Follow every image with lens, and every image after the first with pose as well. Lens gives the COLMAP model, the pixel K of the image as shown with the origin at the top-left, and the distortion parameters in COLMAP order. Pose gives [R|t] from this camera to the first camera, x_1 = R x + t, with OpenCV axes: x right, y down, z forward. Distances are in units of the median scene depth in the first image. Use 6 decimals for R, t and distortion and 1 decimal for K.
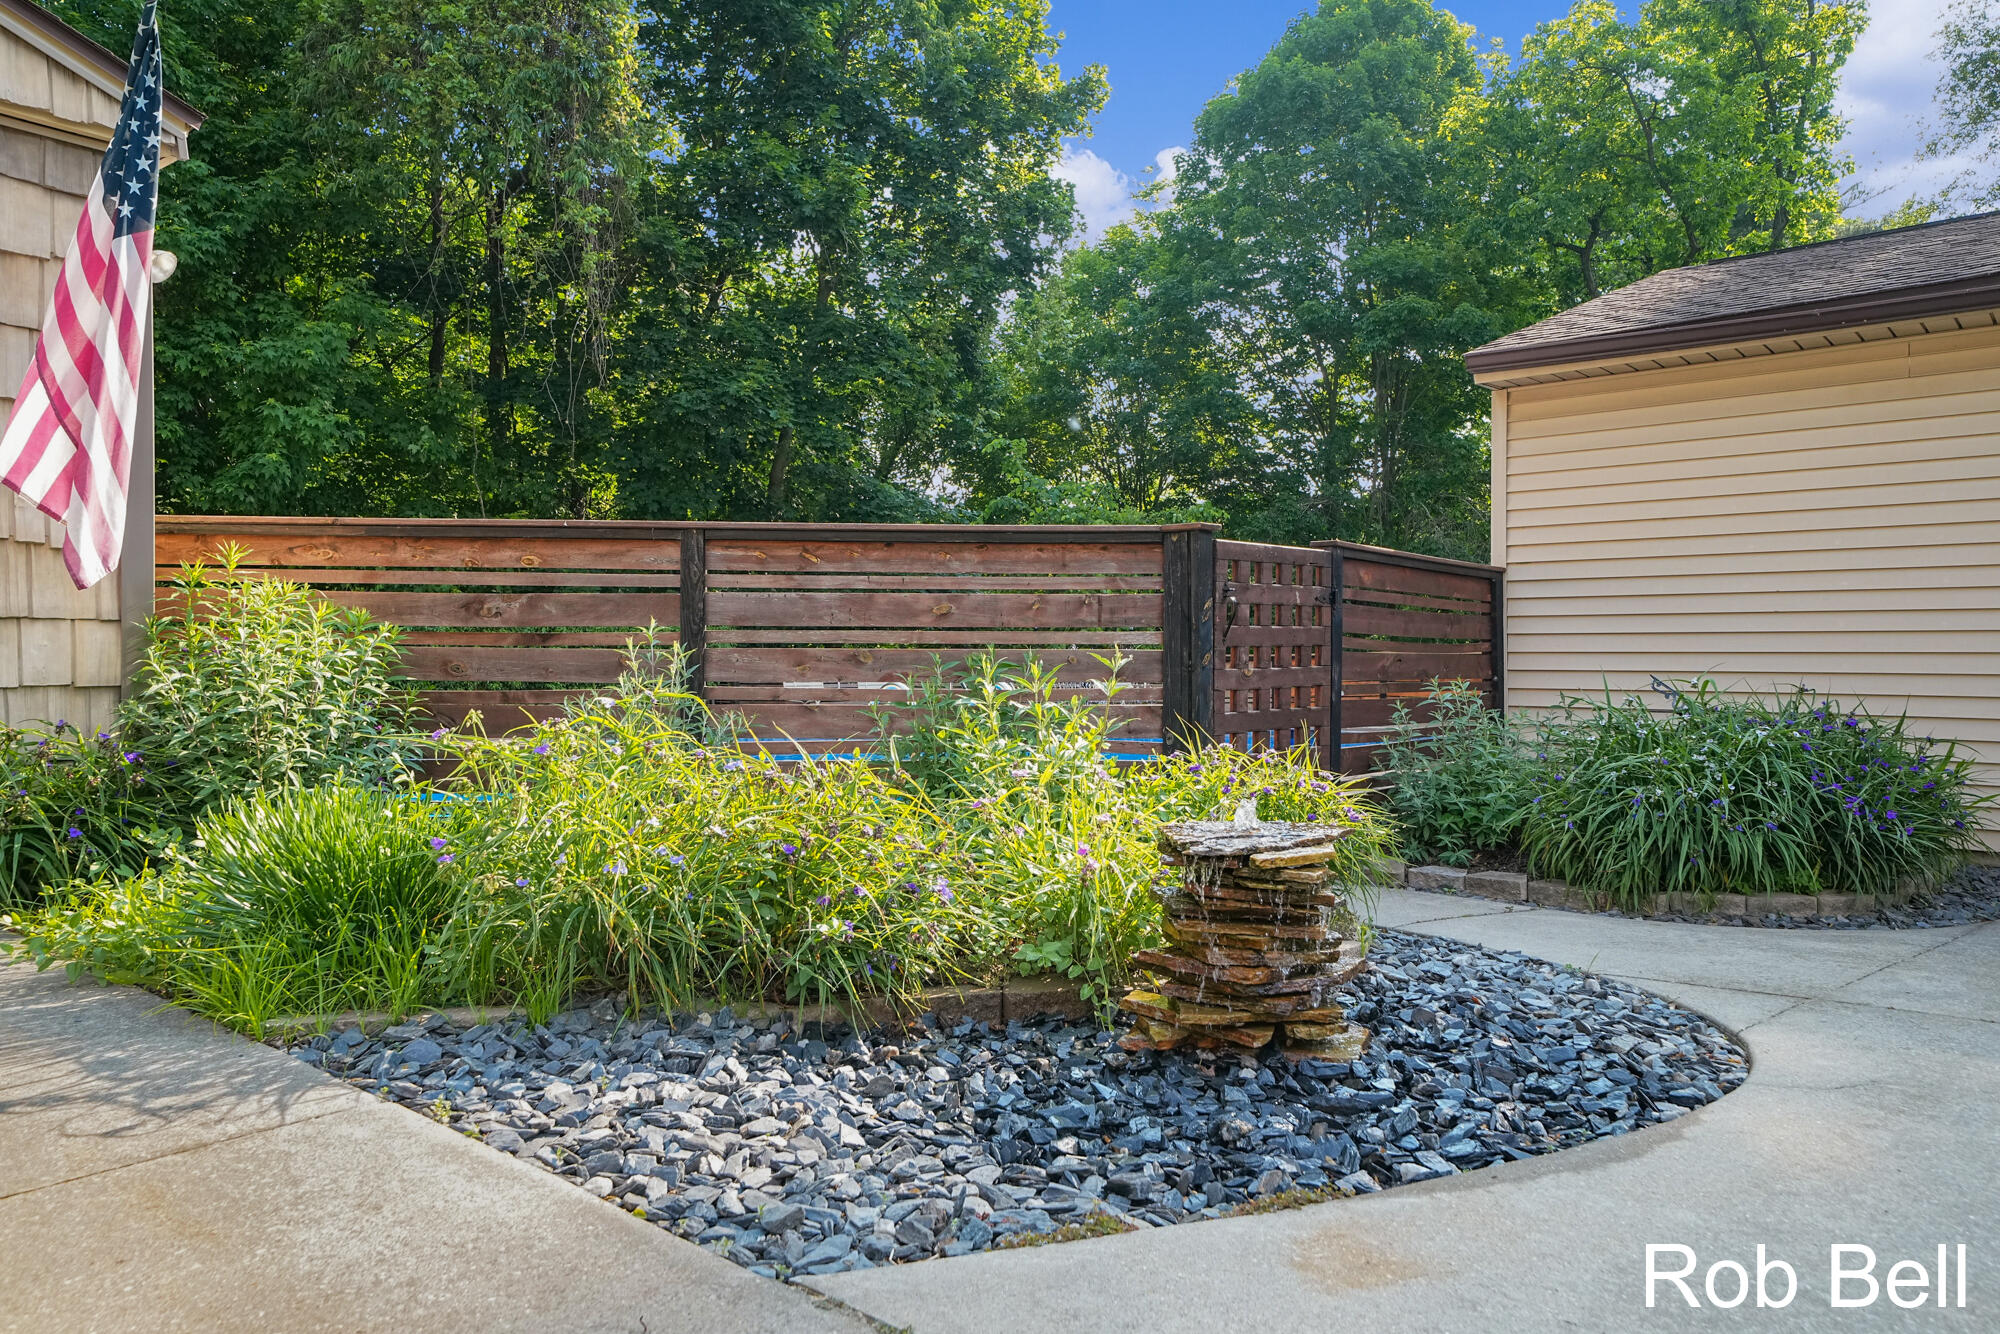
lens RADIAL K [[1340.2, 0, 1003.2], [0, 1340.2, 662.1], [0, 0, 1]] dist [0.009293, 0.000870]
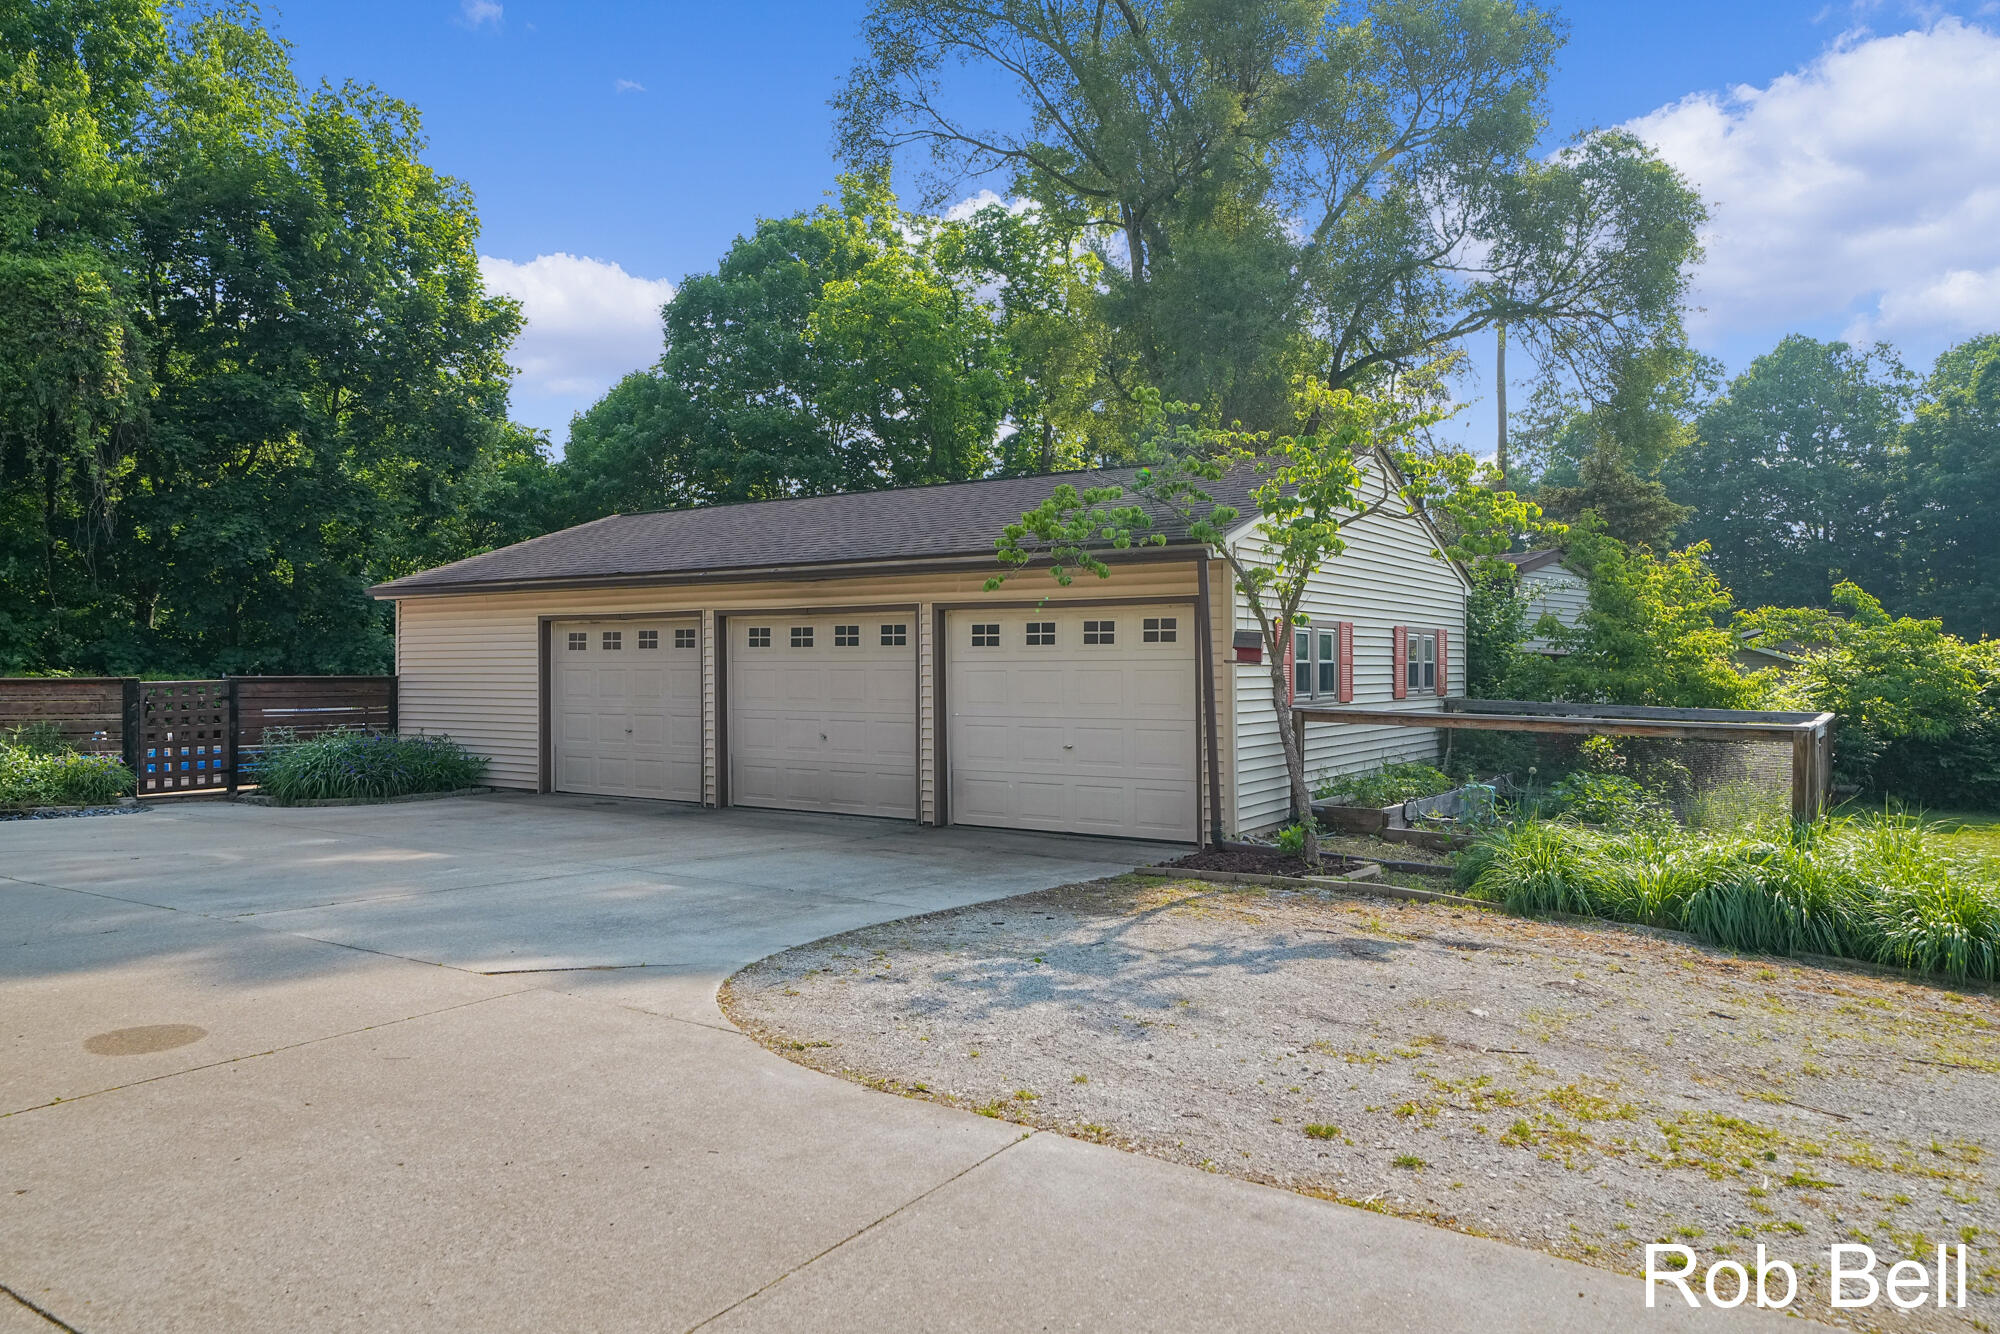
lens RADIAL K [[1346.9, 0, 997.5], [0, 1346.9, 672.1], [0, 0, 1]] dist [0.000431, -0.001238]
pose [[0.991382, -0.010865, 0.130549, 1.110227], [0.012329, 0.999870, -0.010410, -0.038993], [-0.130419, 0.011930, 0.991387, -1.503706]]
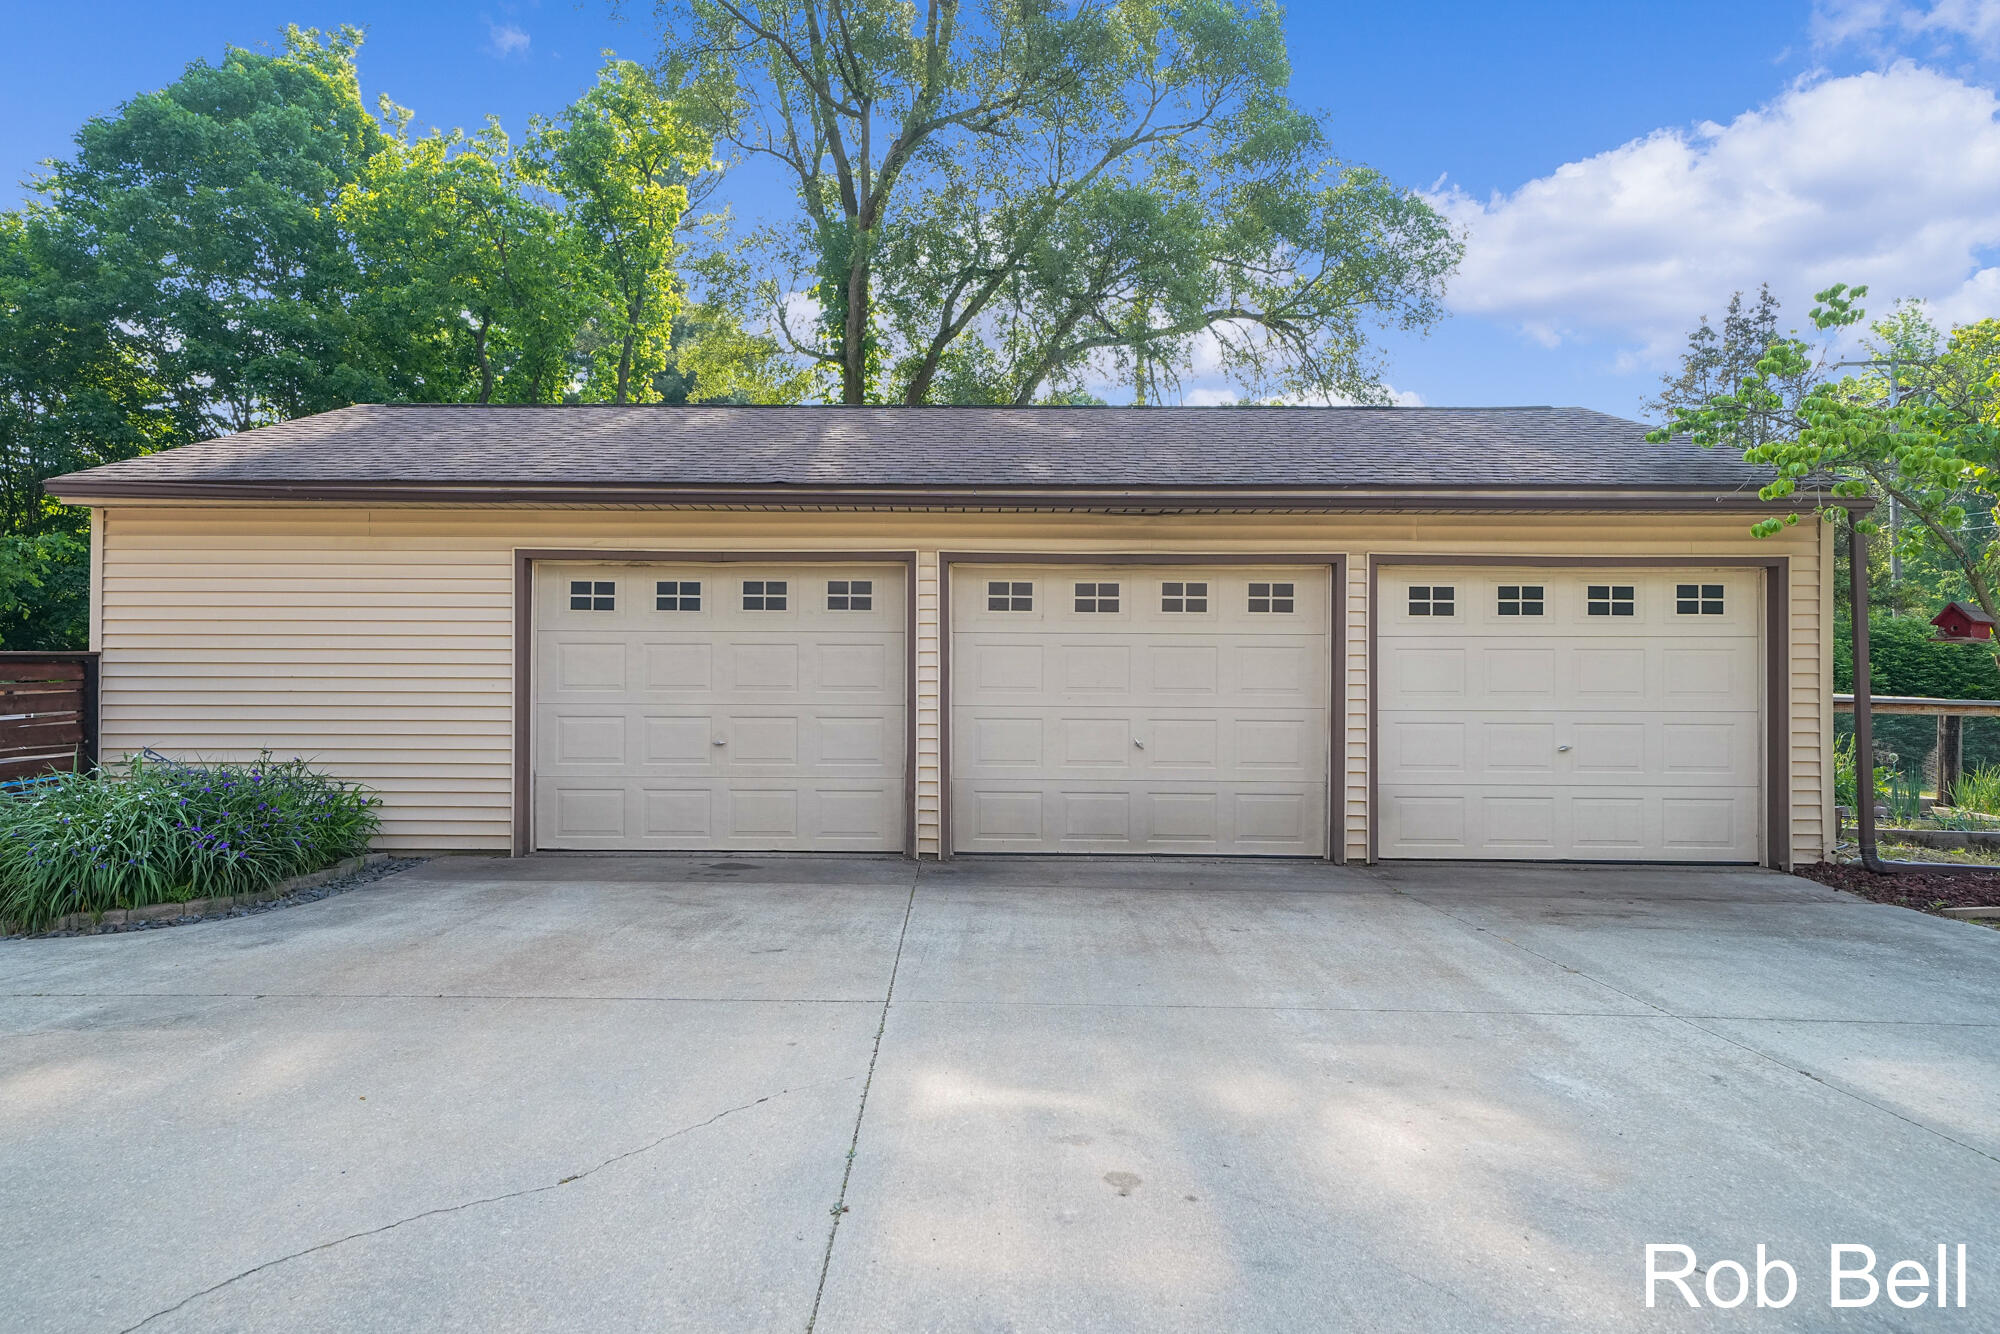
lens RADIAL K [[1187.6, 0, 1005.6], [0, 1187.6, 653.6], [0, 0, 1]] dist [0.011270, 0.005043]
pose [[0.762648, -0.016444, 0.646604, 0.293602], [0.011810, 0.999864, 0.011499, -0.071850], [-0.646706, -0.001133, 0.762739, -0.401463]]
